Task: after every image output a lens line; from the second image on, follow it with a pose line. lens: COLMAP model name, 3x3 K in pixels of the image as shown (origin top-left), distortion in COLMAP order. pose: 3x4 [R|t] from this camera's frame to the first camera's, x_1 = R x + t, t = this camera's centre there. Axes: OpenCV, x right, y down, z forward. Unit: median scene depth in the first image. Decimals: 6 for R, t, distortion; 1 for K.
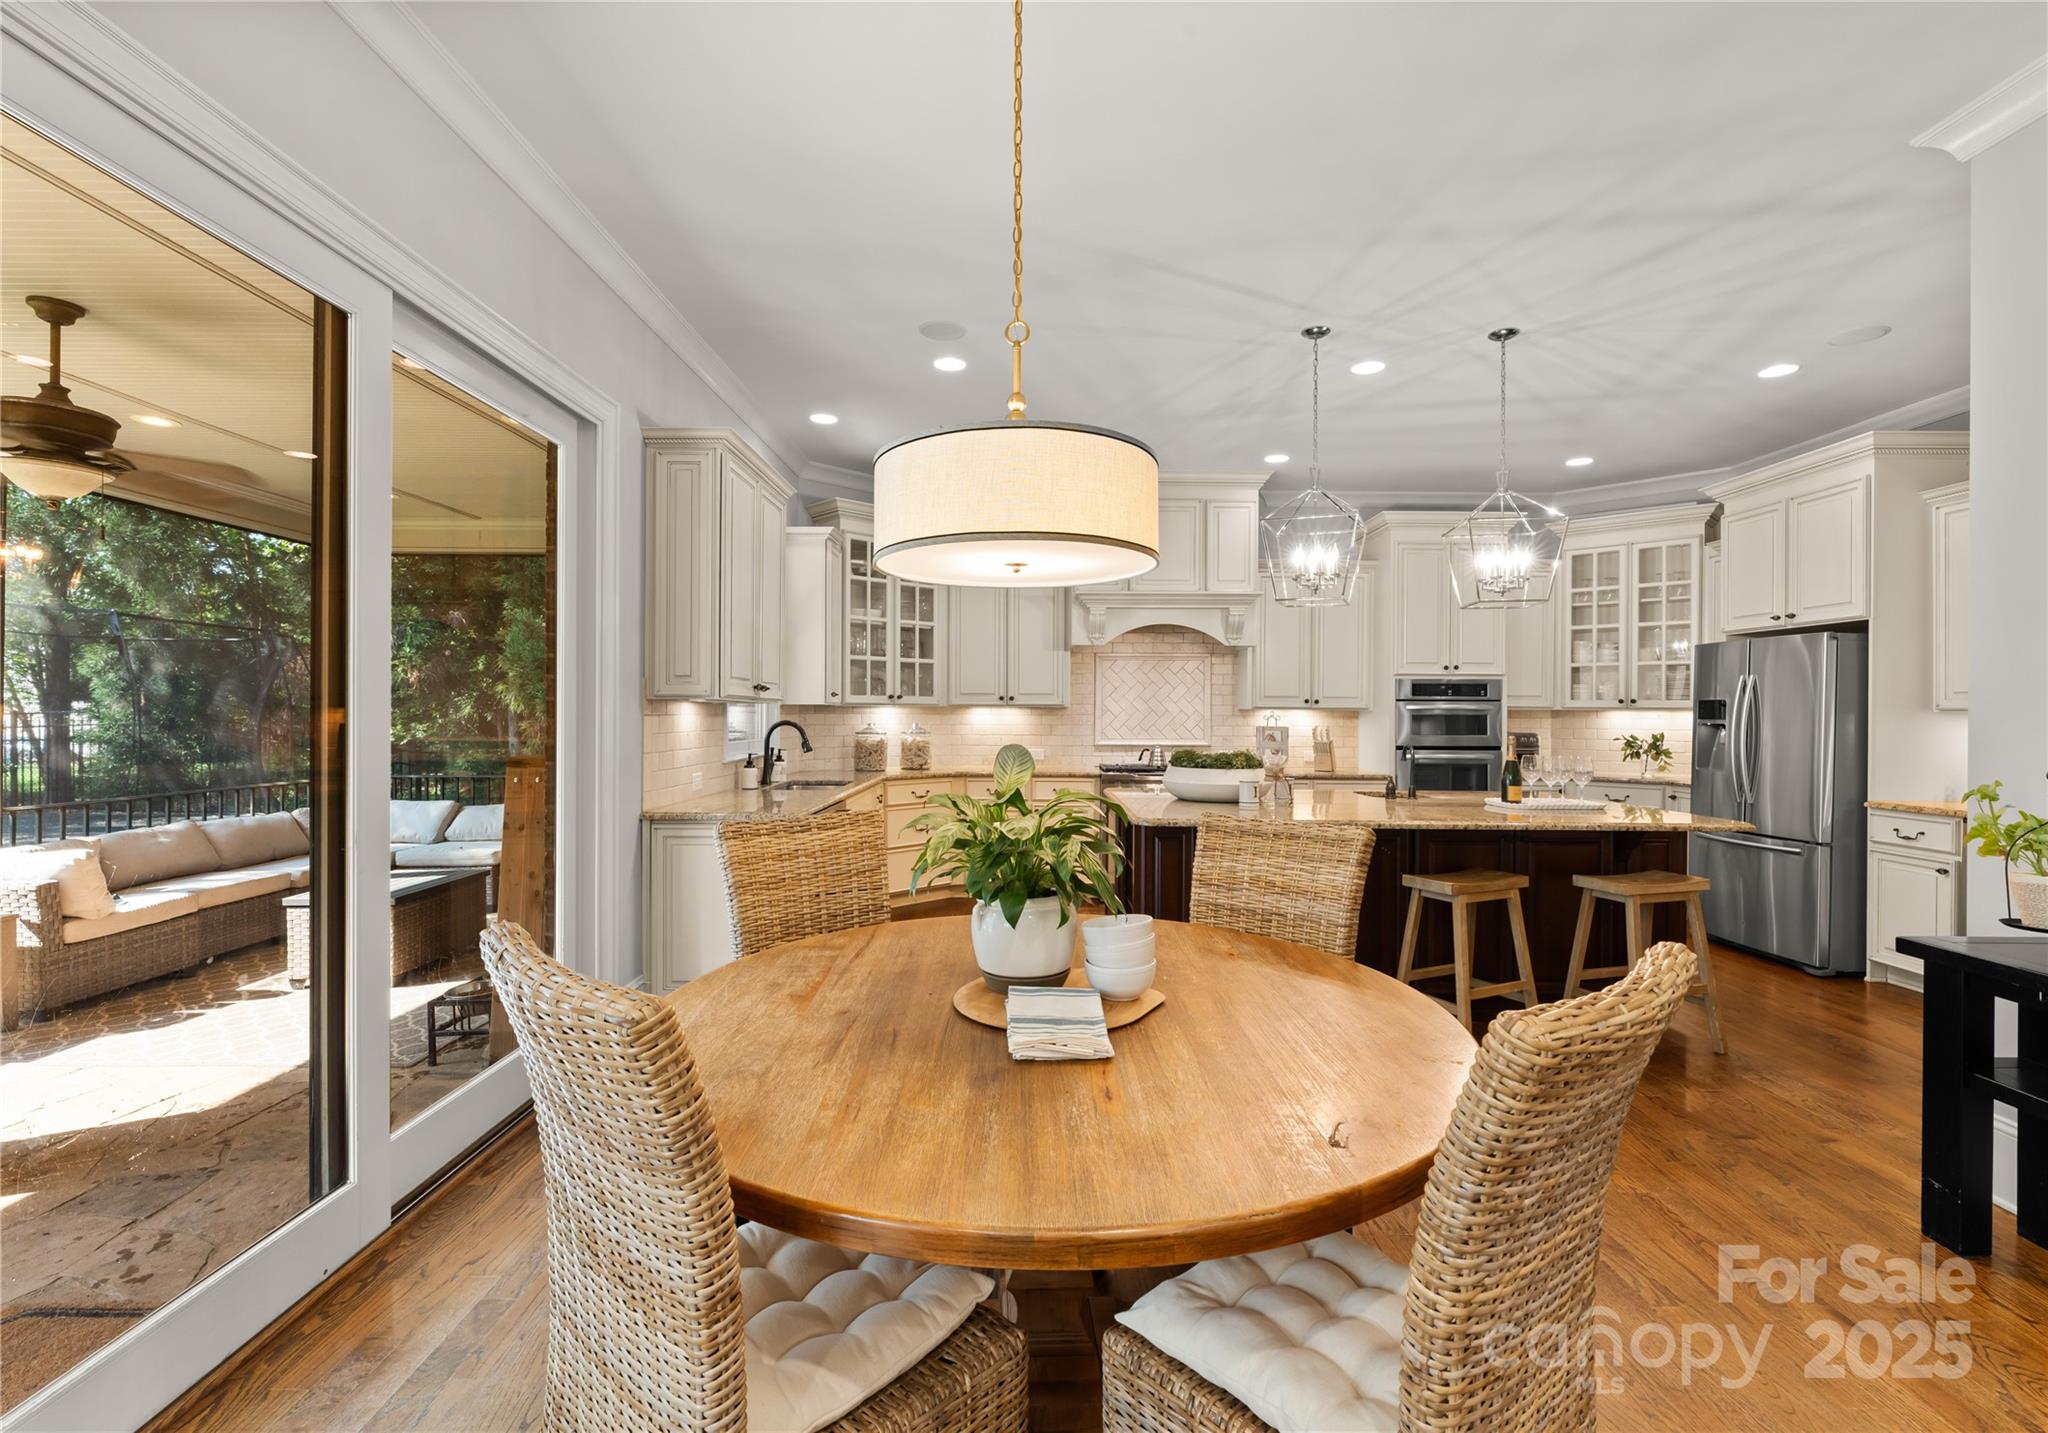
lens RADIAL K [[893.4, 0, 1024.0], [0, 893.4, 716.5], [0, 0, 1]] dist [0.001099, 0.000809]
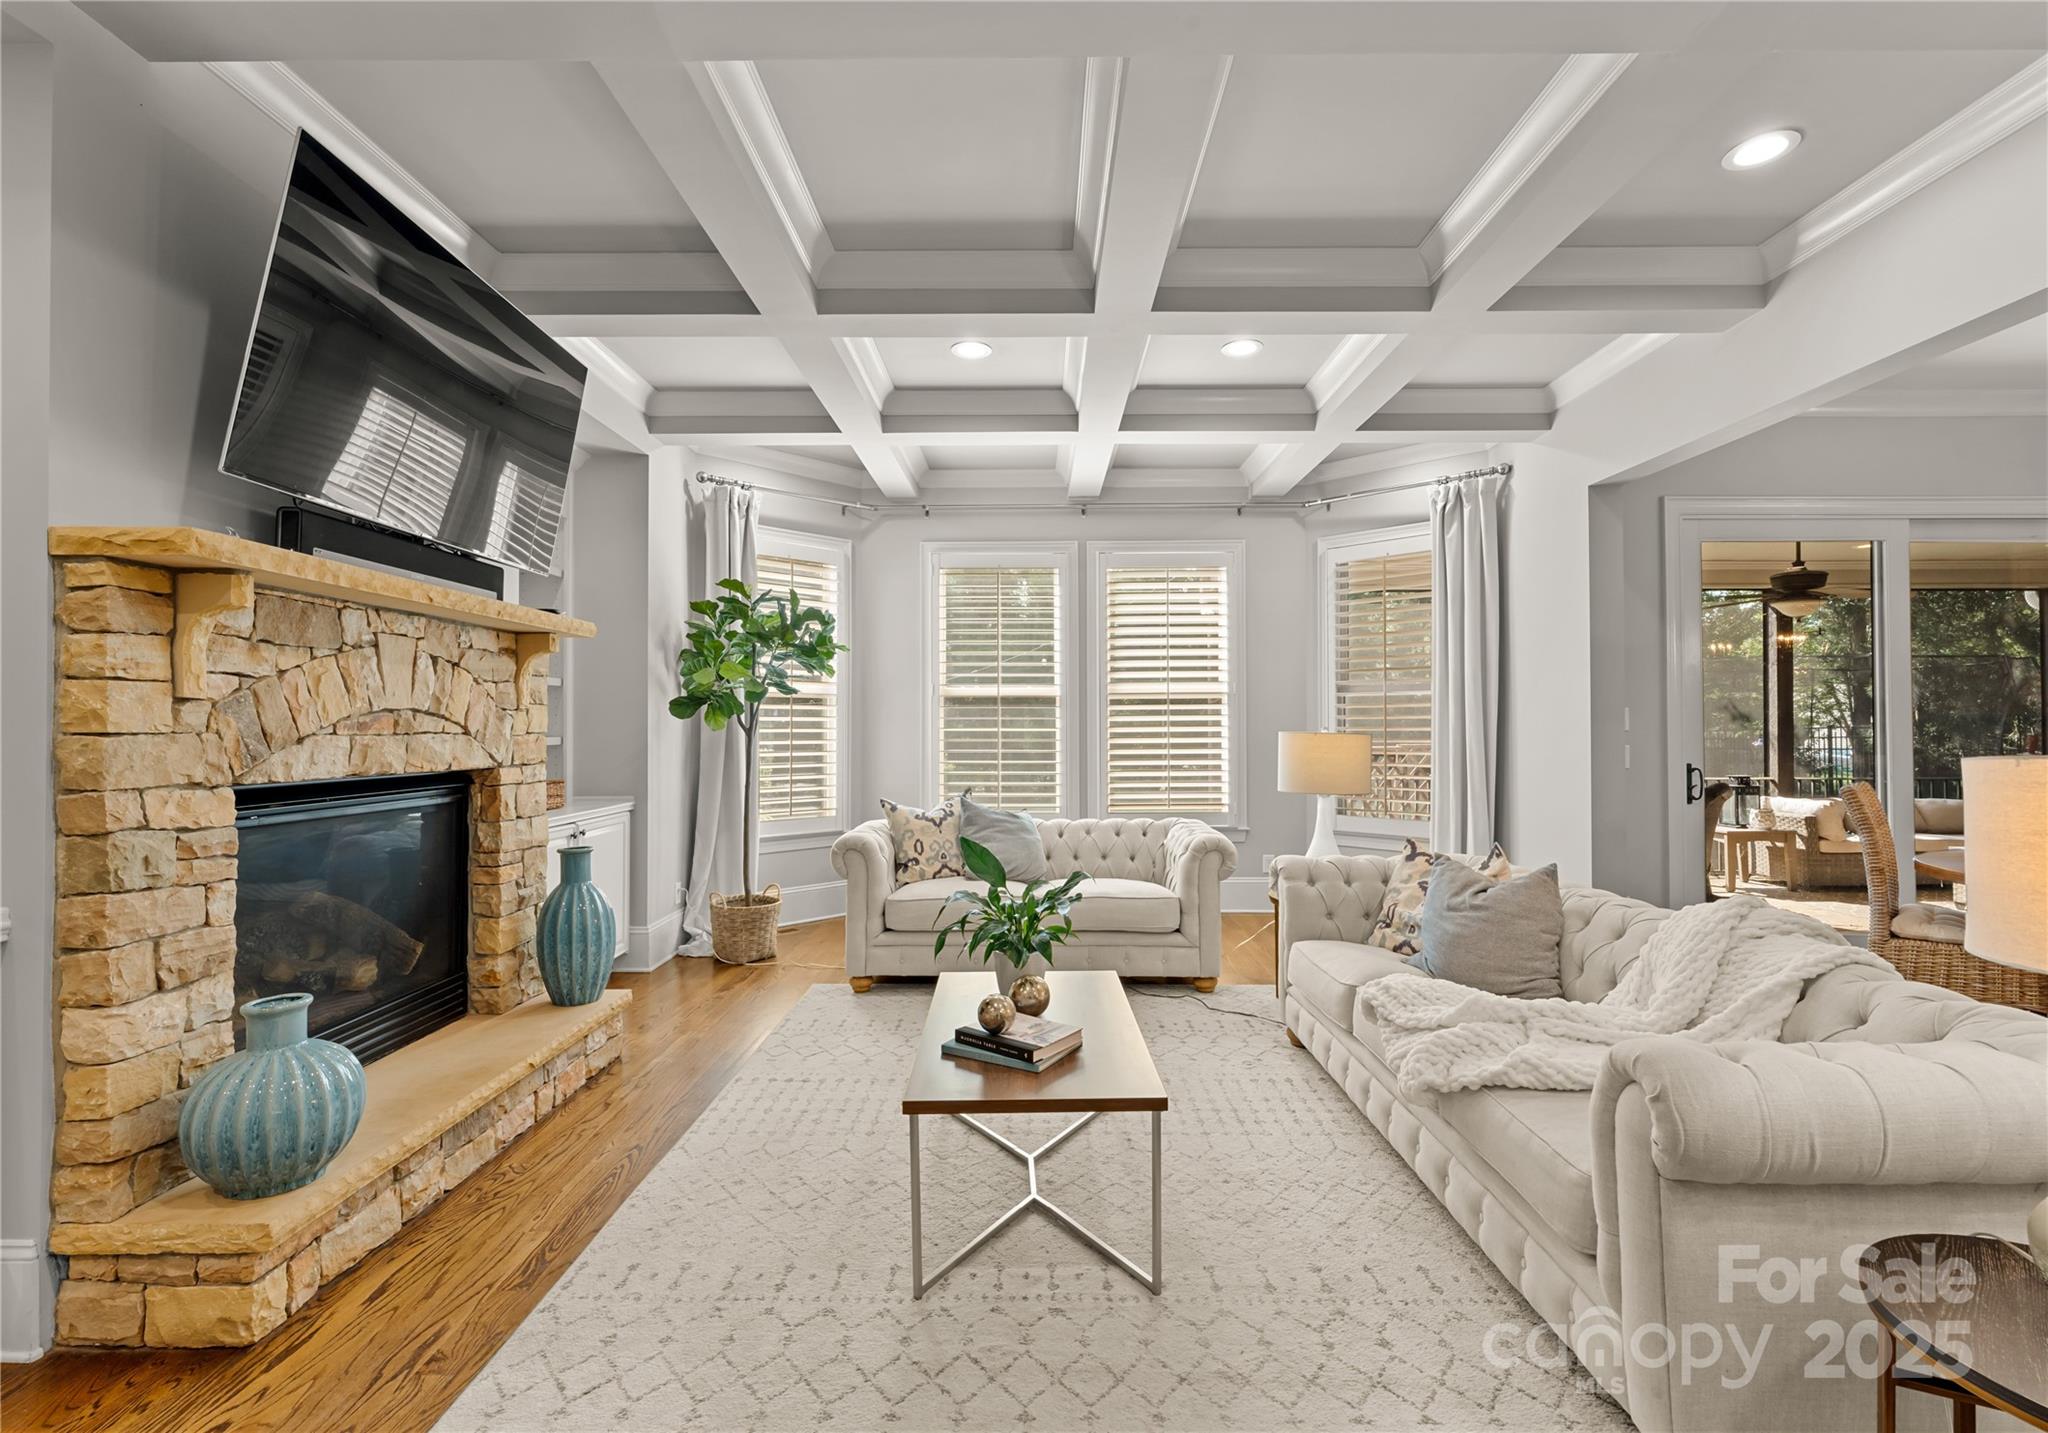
lens RADIAL K [[913.5, 0, 1024.0], [0, 913.5, 716.5], [0, 0, 1]] dist [-0.007295, 0.000178]
pose [[0.000840, -0.015129, -0.999885, 0.524232], [-0.001446, 0.999884, -0.015130, 0.007835], [0.999999, 0.001458, 0.000818, -0.416615]]
